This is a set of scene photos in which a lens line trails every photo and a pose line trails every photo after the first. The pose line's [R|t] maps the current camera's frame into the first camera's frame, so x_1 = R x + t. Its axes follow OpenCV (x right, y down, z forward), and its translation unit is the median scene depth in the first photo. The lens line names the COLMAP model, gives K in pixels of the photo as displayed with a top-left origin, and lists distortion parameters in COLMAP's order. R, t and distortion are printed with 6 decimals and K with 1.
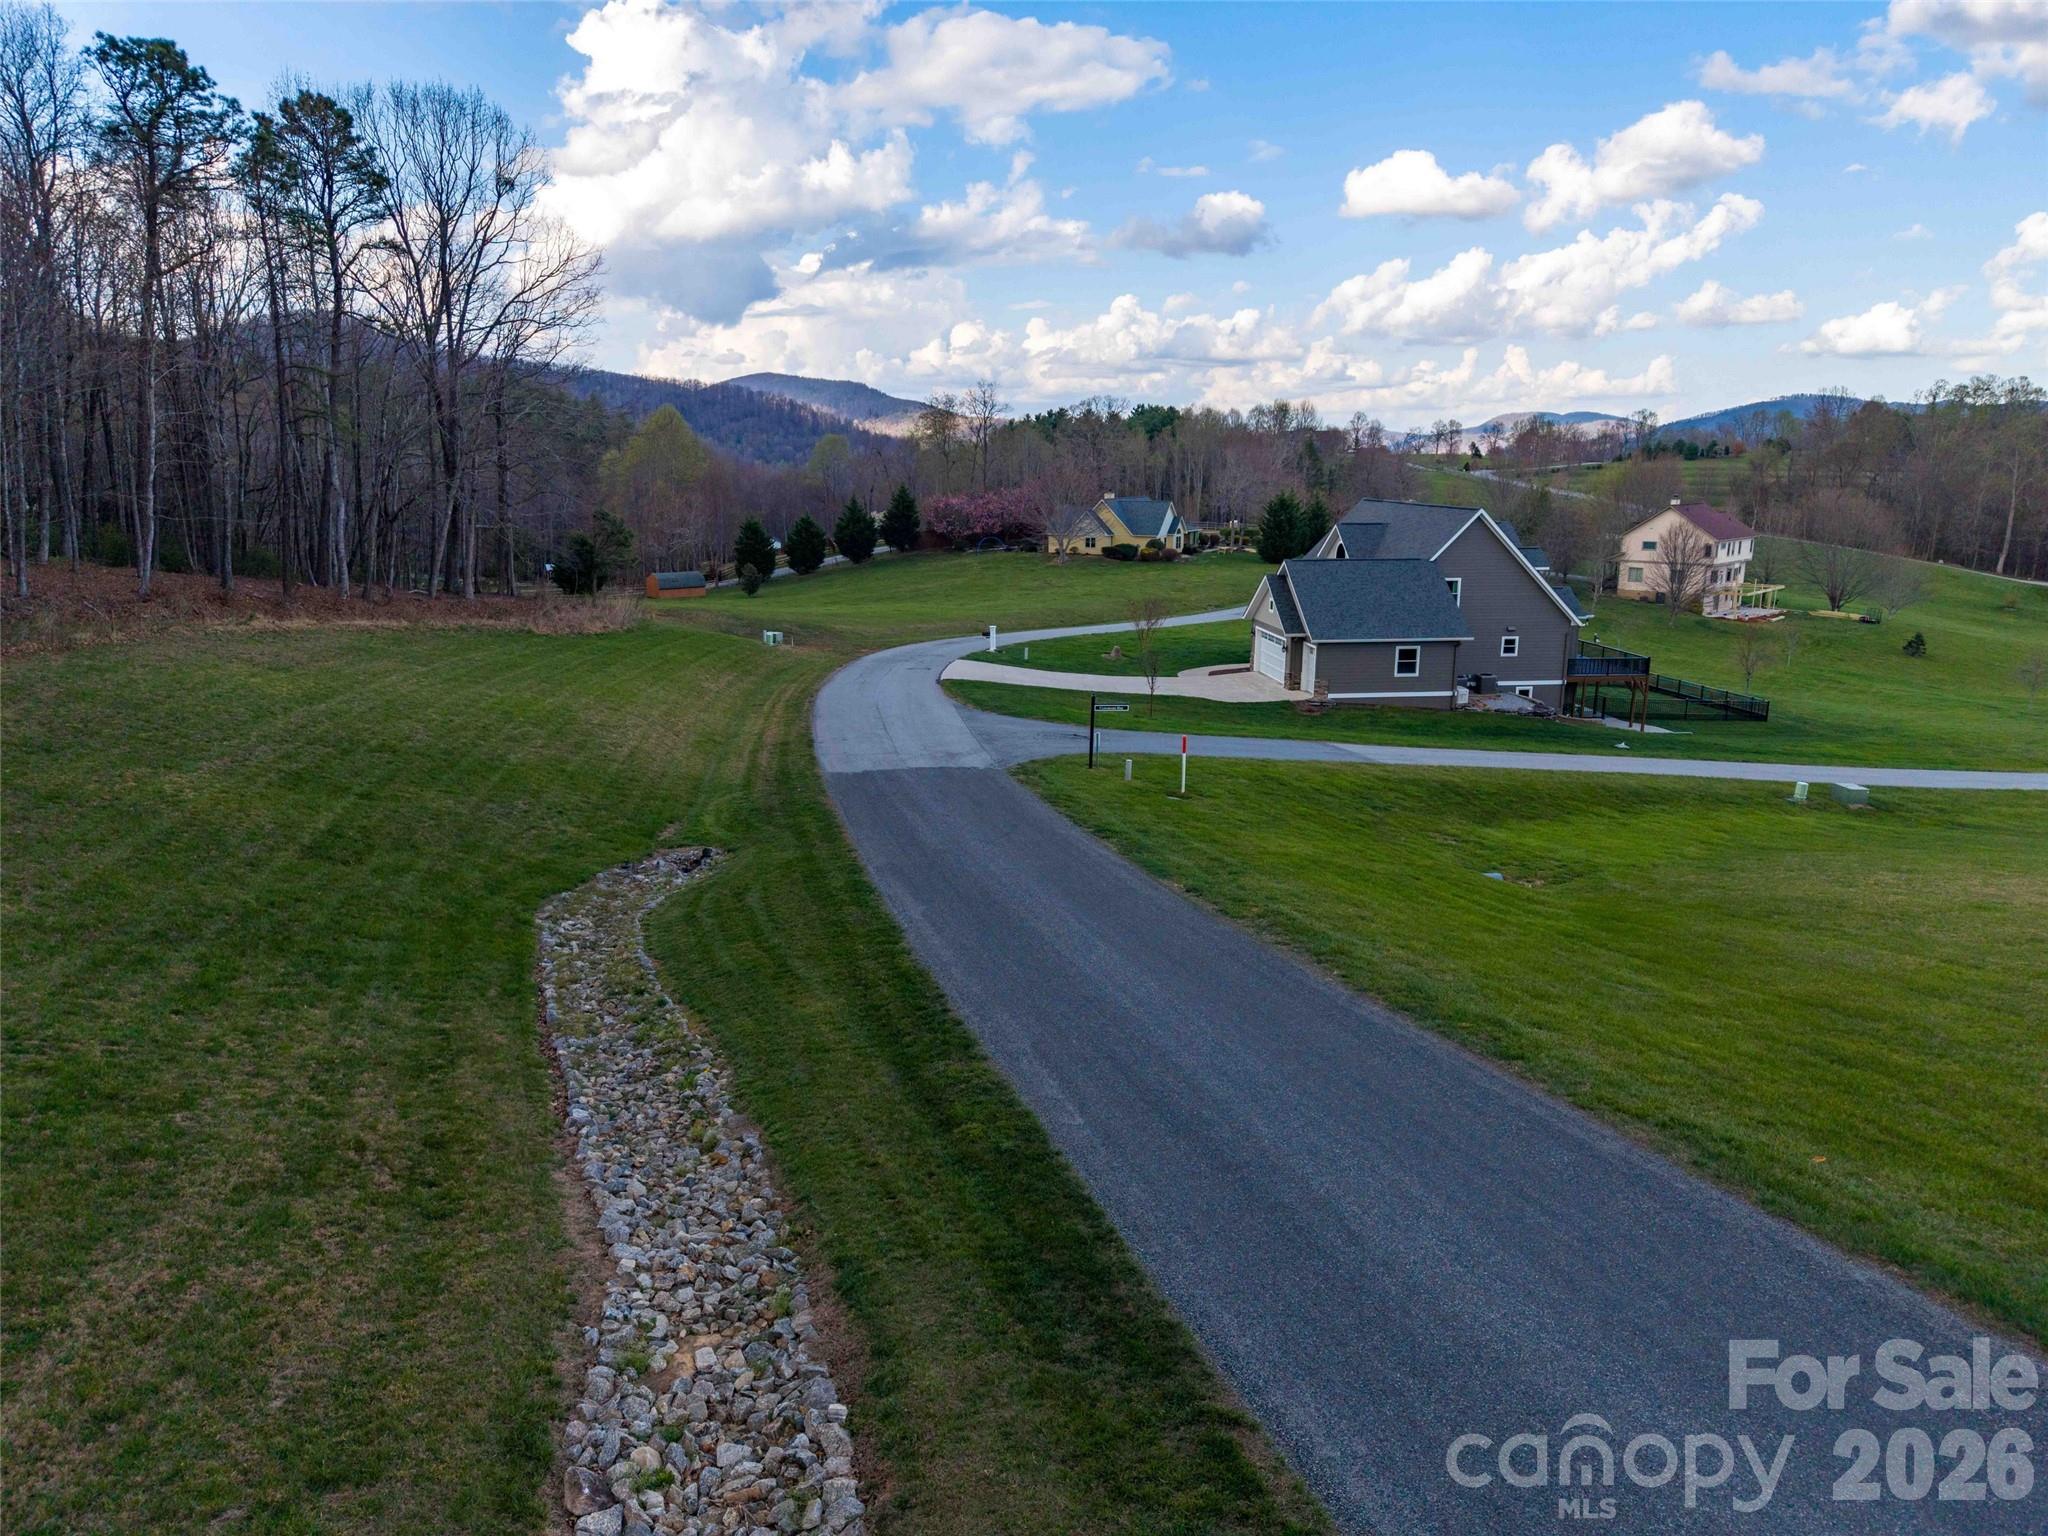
lens RADIAL K [[1369.1, 0, 1024.0], [0, 1369.1, 768.0], [0, 0, 1]] dist [0.041778, -0.038705]
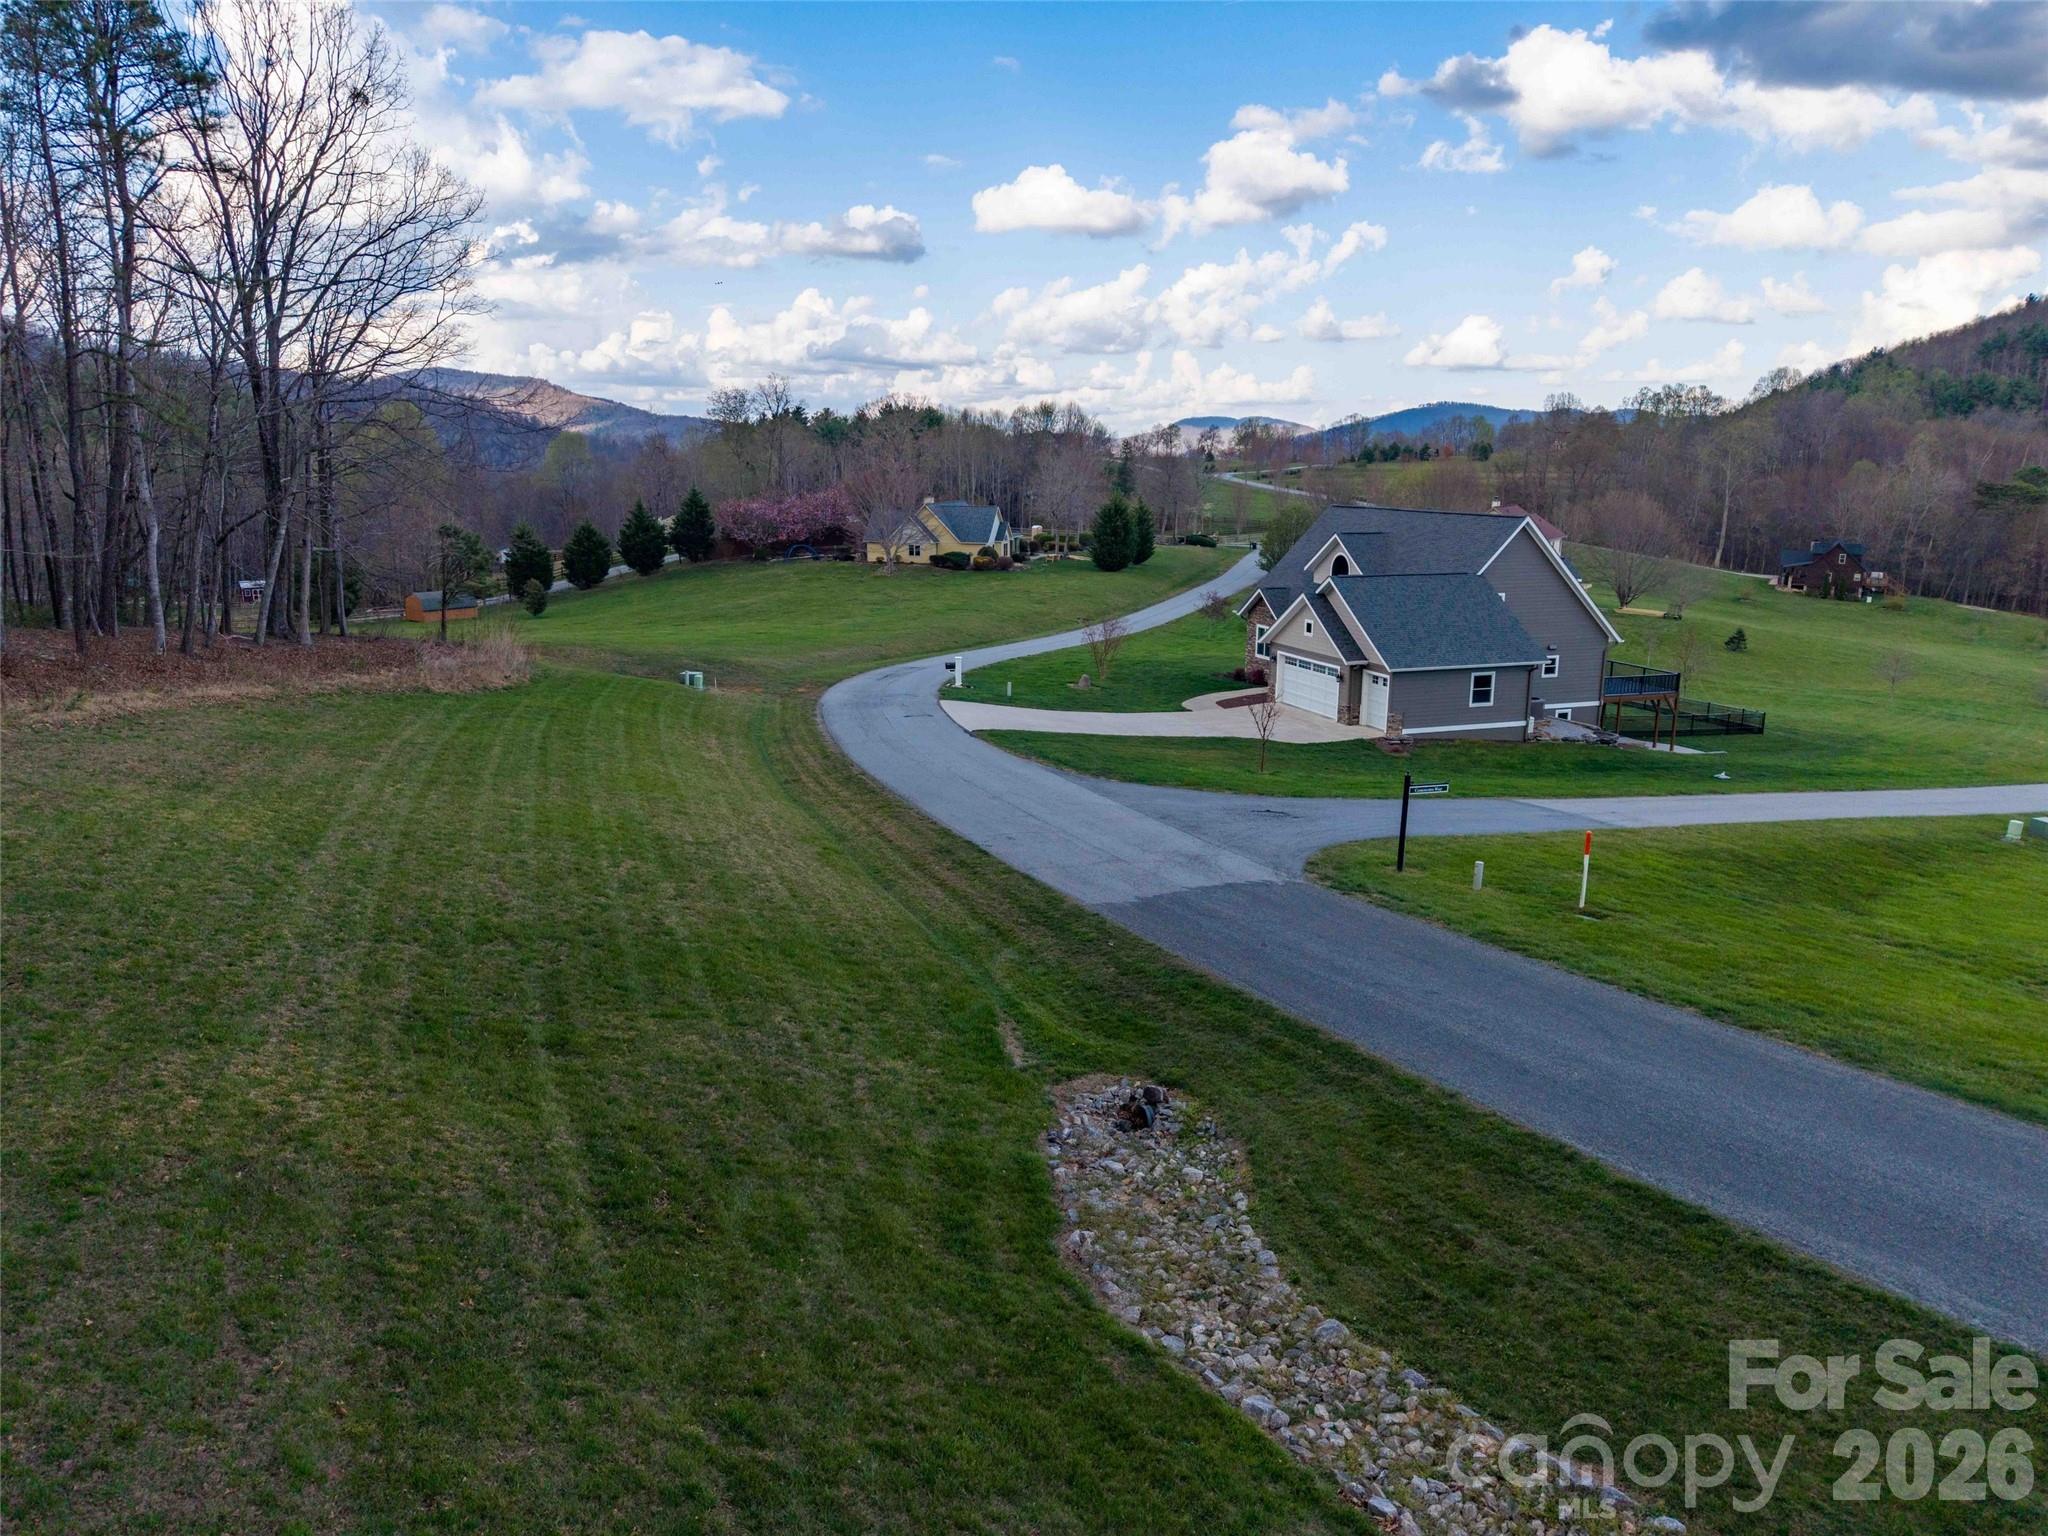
lens RADIAL K [[1359.7, 0, 1024.0], [0, 1359.7, 768.0], [0, 0, 1]] dist [0.087339, -0.093718]
pose [[0.978152, -0.043785, 0.203228, -0.076147], [0.043825, 0.999030, 0.004306, -0.017136], [-0.203219, 0.004694, 0.979122, 0.074985]]
